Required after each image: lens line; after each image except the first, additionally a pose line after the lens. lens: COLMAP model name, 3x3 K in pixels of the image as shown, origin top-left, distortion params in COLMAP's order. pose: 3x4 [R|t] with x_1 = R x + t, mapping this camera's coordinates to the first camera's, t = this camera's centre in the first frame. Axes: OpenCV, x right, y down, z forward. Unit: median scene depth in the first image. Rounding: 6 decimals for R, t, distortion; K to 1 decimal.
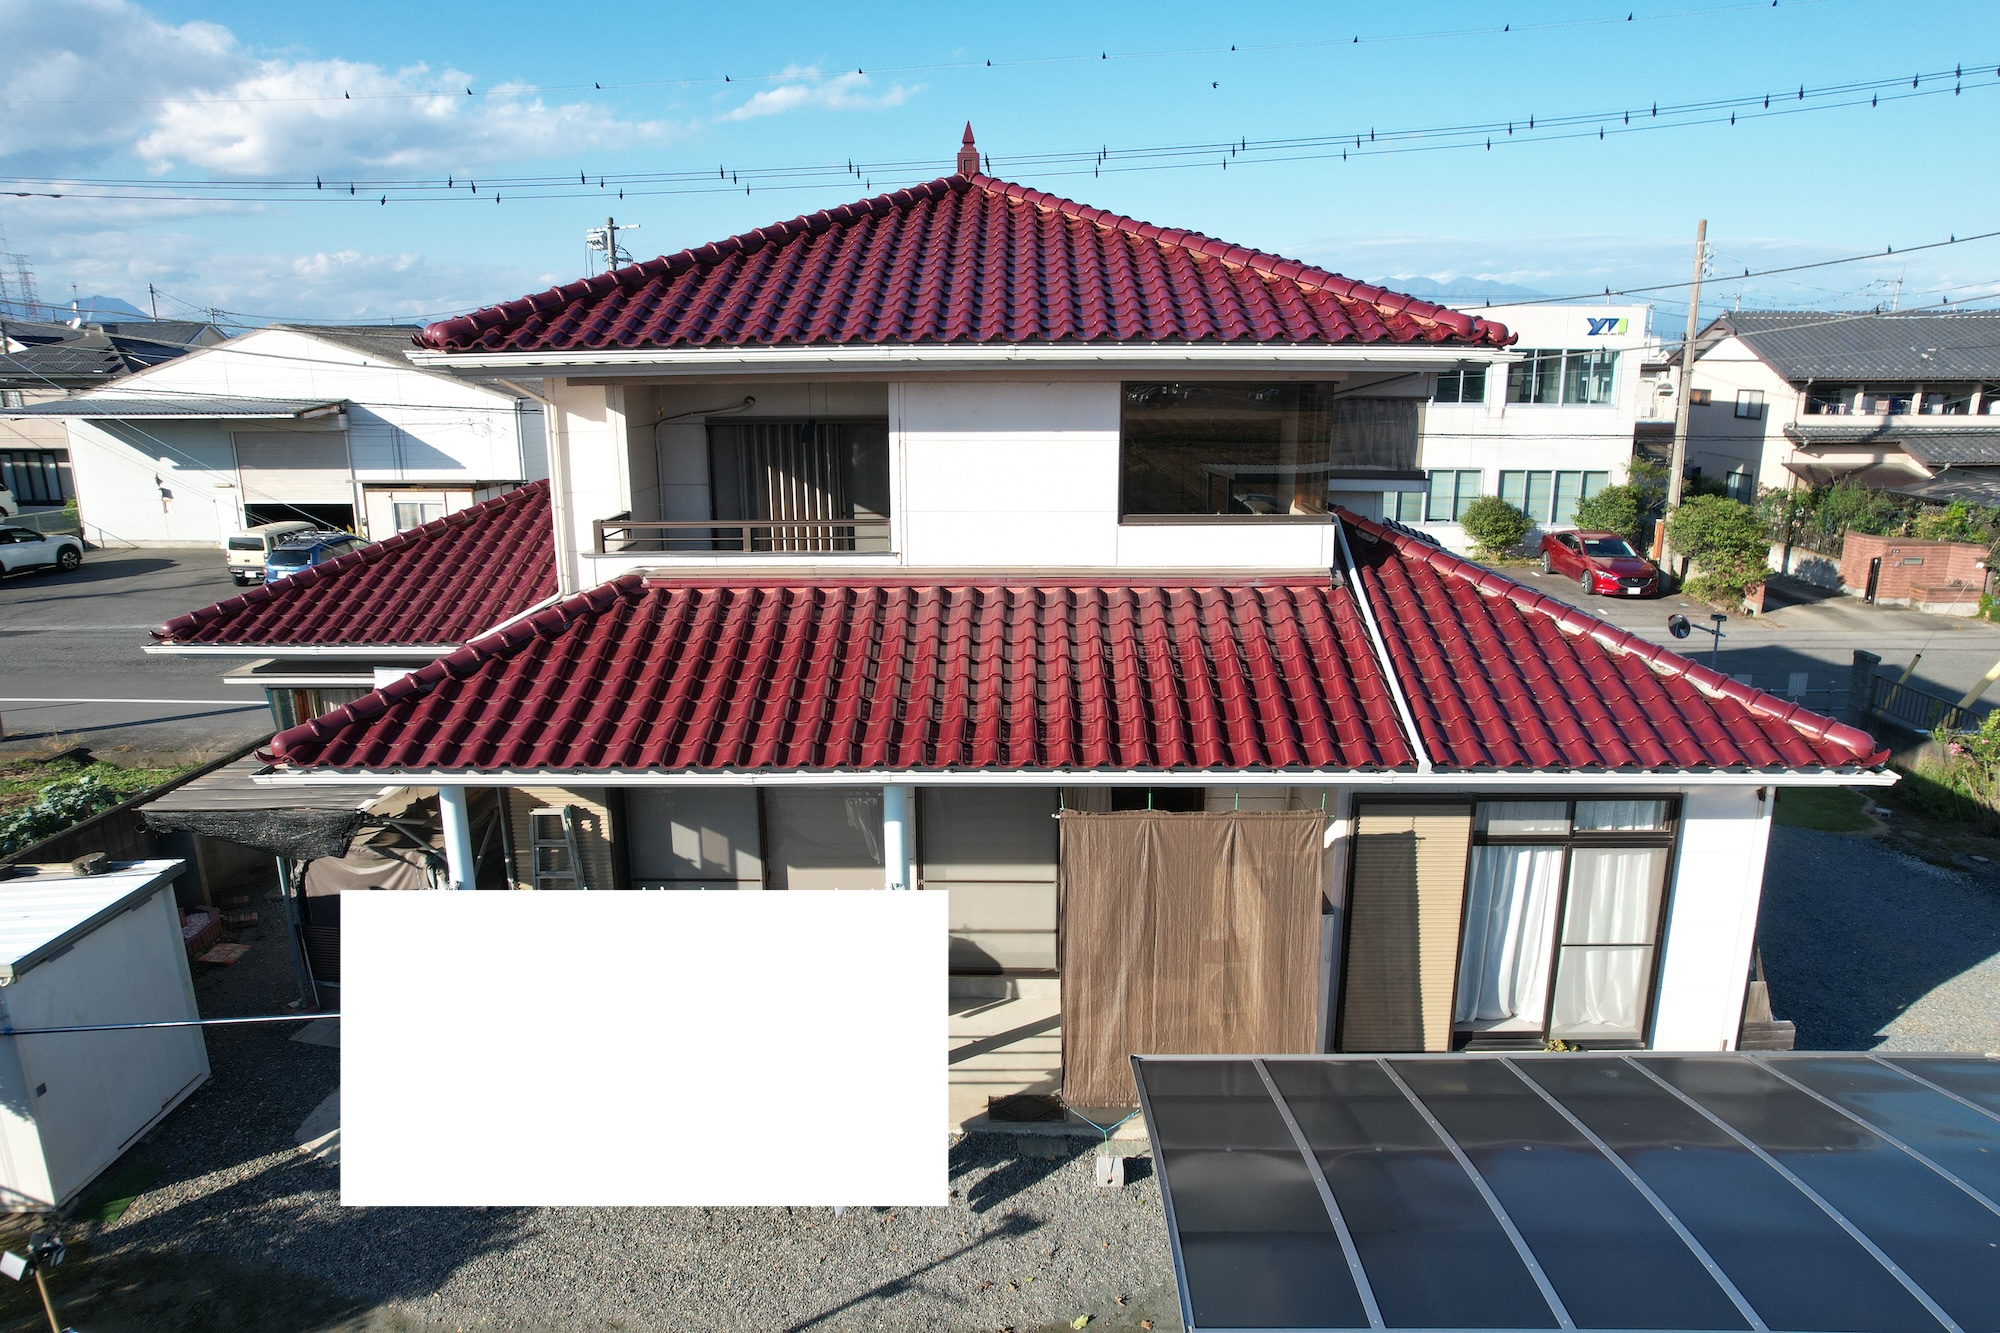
lens RADIAL K [[1277.7, 0, 1000.0], [0, 1277.7, 666.5], [0, 0, 1]] dist [-0.087366, 0.098825]
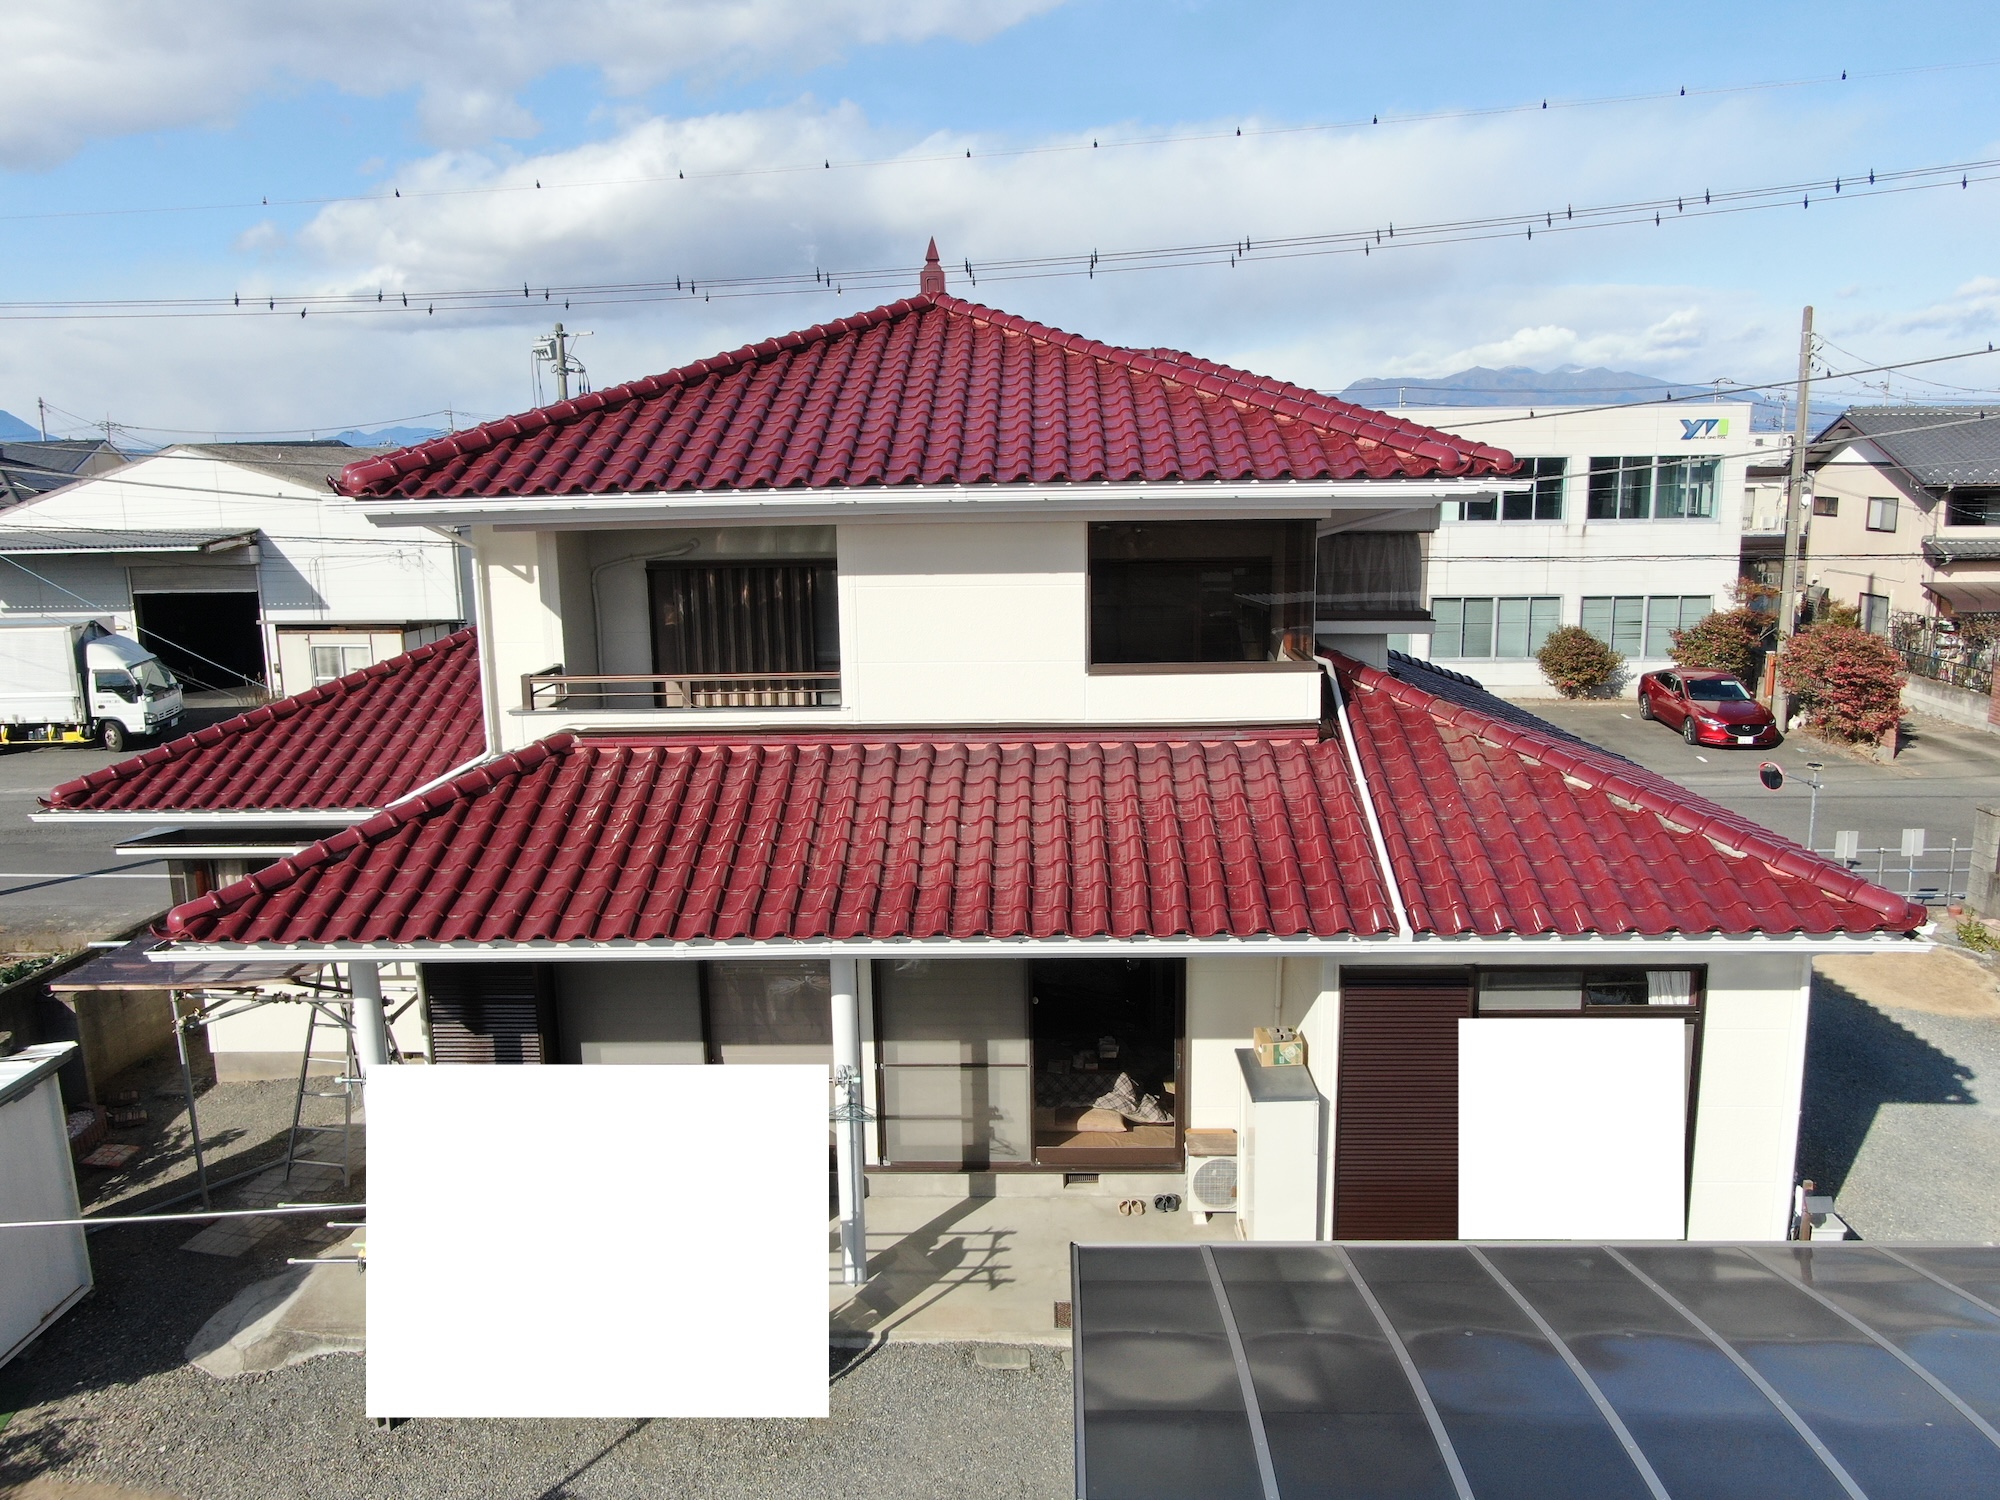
lens RADIAL K [[1499.5, 0, 1003.7], [0, 1499.5, 753.8], [0, 0, 1]] dist [-0.008014, -0.001151]
pose [[0.999832, -0.008770, -0.016065, 0.049497], [0.007964, 0.998737, -0.049610, -0.000258], [0.016479, 0.049474, 0.998639, -0.087751]]
